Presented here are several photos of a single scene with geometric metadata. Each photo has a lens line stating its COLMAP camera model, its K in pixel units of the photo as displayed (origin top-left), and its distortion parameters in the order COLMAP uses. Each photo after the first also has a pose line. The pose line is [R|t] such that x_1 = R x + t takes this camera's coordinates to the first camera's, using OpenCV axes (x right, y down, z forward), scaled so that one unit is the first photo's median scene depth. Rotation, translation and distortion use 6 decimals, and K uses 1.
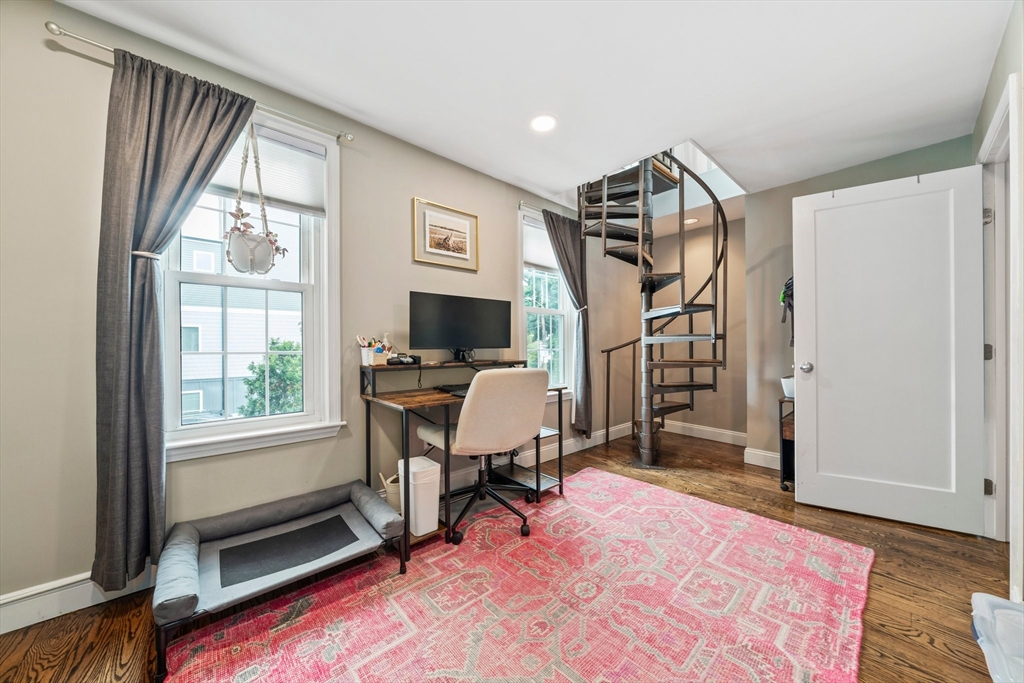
lens RADIAL K [[352.7, 0, 513.3], [0, 352.7, 343.4], [0, 0, 1]] dist [-0.001752, -0.000074]
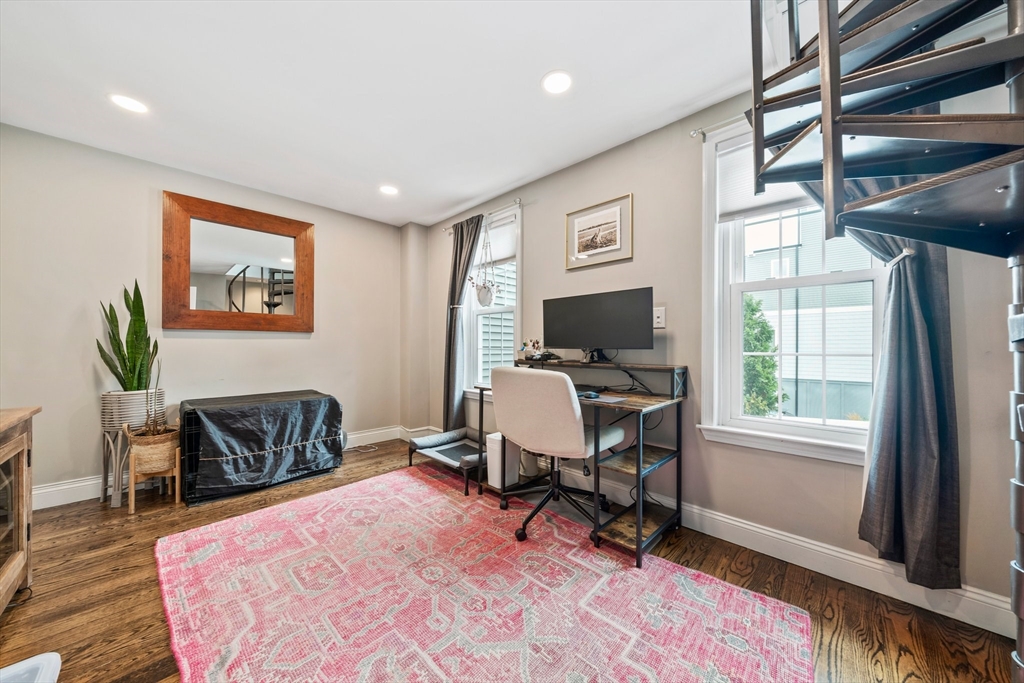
lens RADIAL K [[352.7, 0, 513.2], [0, 352.7, 342.8], [0, 0, 1]] dist [-0.001752, -0.000074]
pose [[0.063237, -0.006917, -0.997975, 1.066894], [0.000516, 0.999976, -0.006898, 0.007231], [0.997998, -0.000079, 0.063239, 0.971633]]
